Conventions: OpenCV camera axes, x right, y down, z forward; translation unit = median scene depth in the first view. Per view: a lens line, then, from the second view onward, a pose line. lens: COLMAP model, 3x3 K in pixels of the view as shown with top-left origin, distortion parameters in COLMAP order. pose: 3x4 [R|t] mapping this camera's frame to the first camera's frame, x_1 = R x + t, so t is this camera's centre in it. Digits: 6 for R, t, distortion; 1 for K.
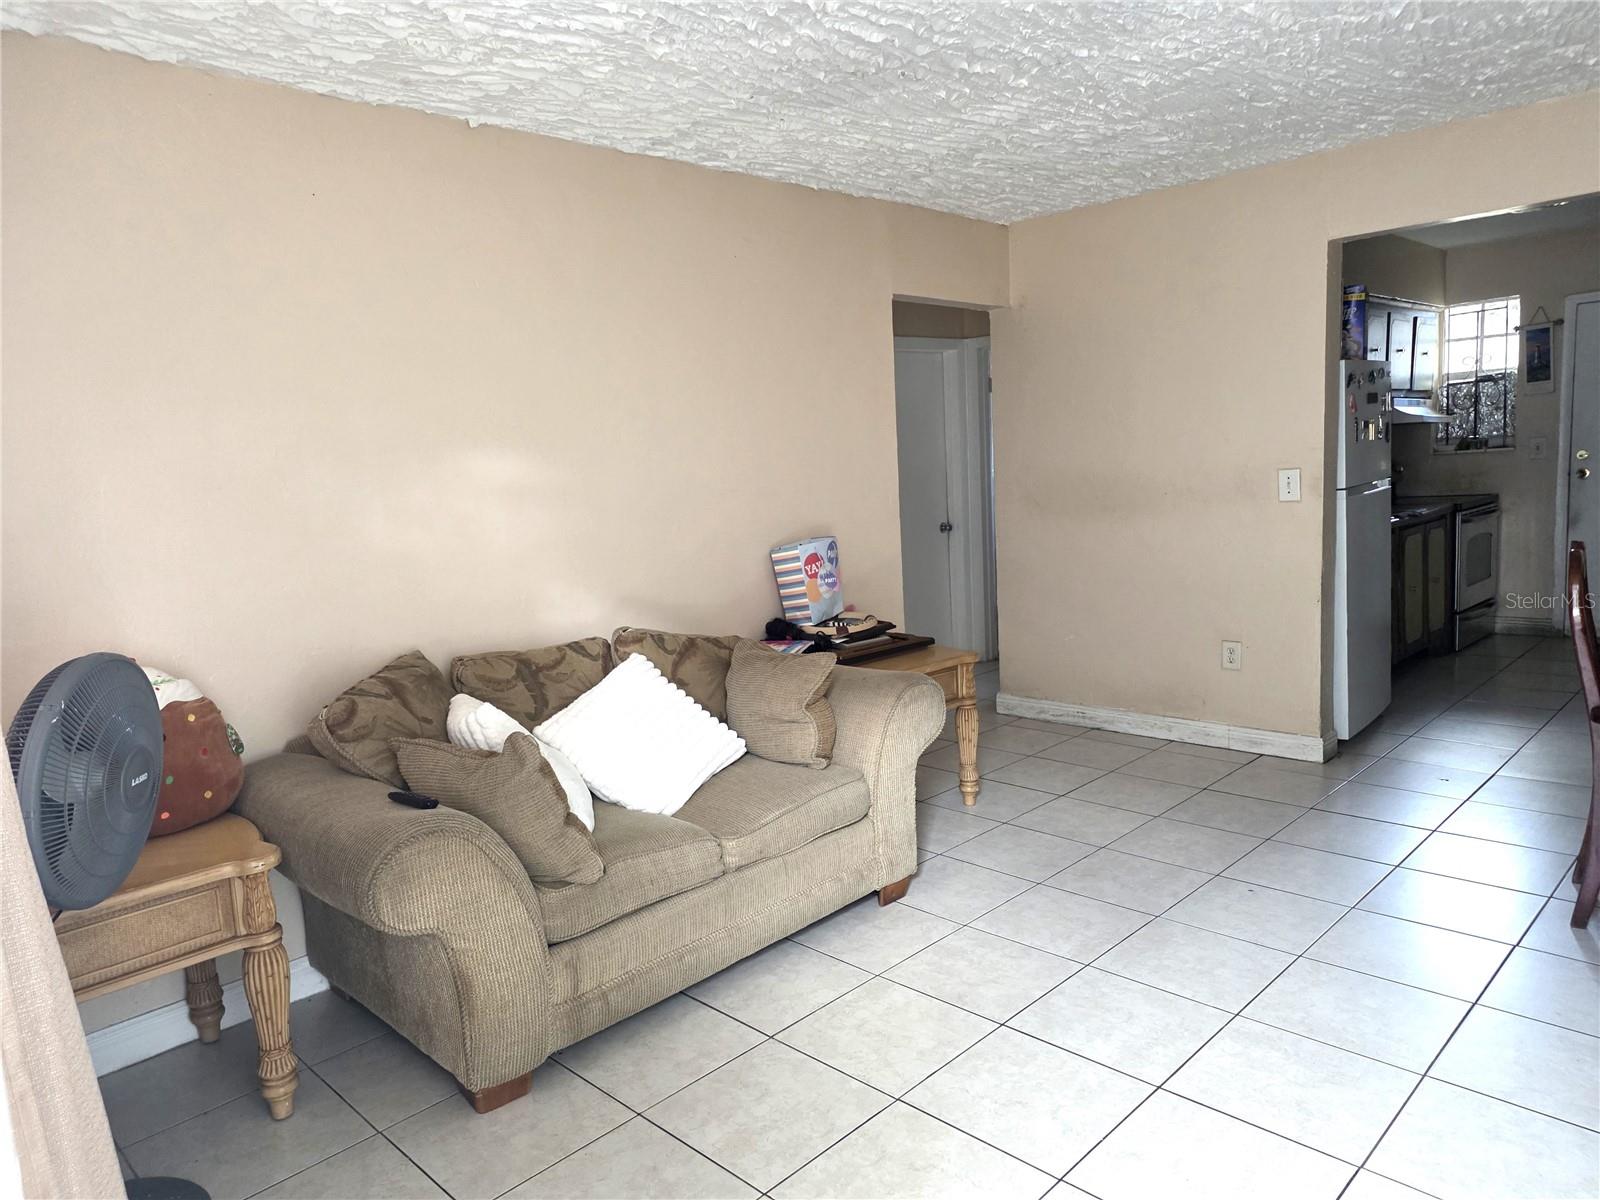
lens RADIAL K [[1073.6, 0, 800.0], [0, 1073.6, 600.0], [0, 0, 1]] dist [0.052861, -0.035385]
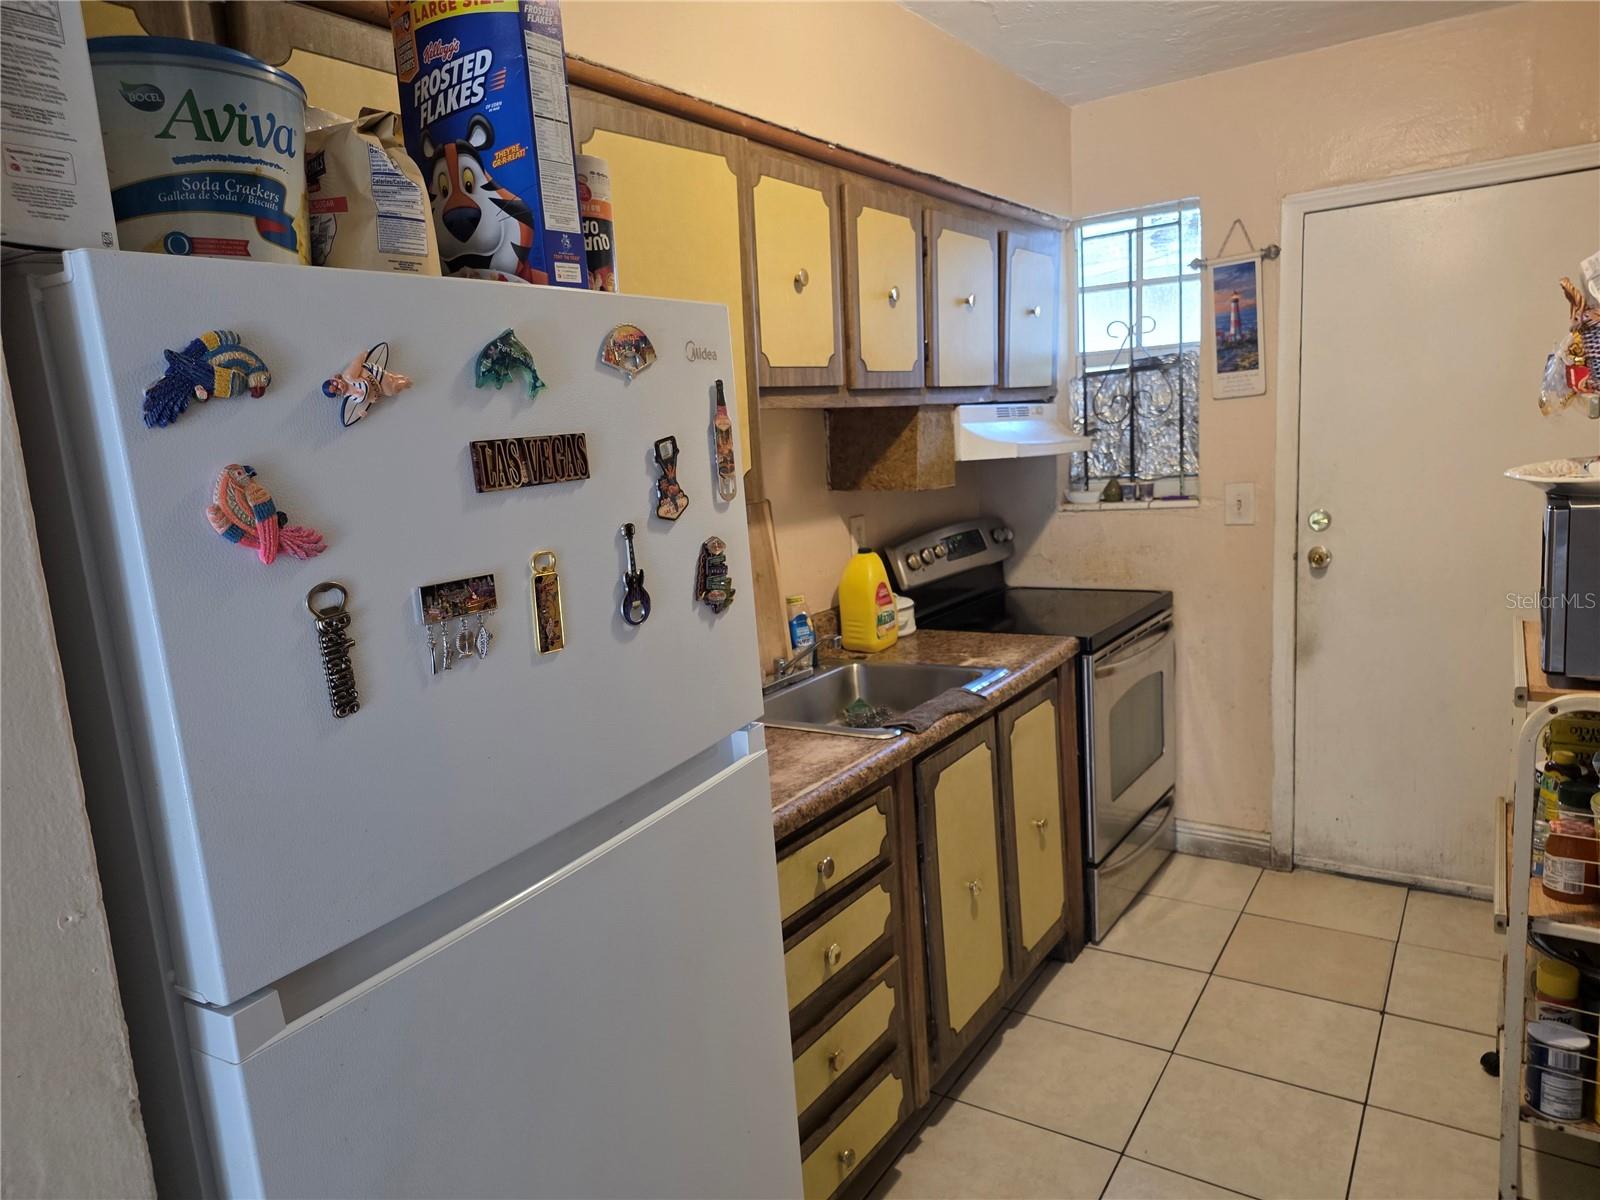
lens RADIAL K [[1073.6, 0, 800.0], [0, 1073.6, 600.0], [0, 0, 1]] dist [0.052861, -0.035385]
pose [[0.979400, -0.037880, 0.198344, 0.361782], [0.033691, 0.999133, 0.024454, -0.109458], [-0.199098, -0.017268, 0.979827, 0.529094]]
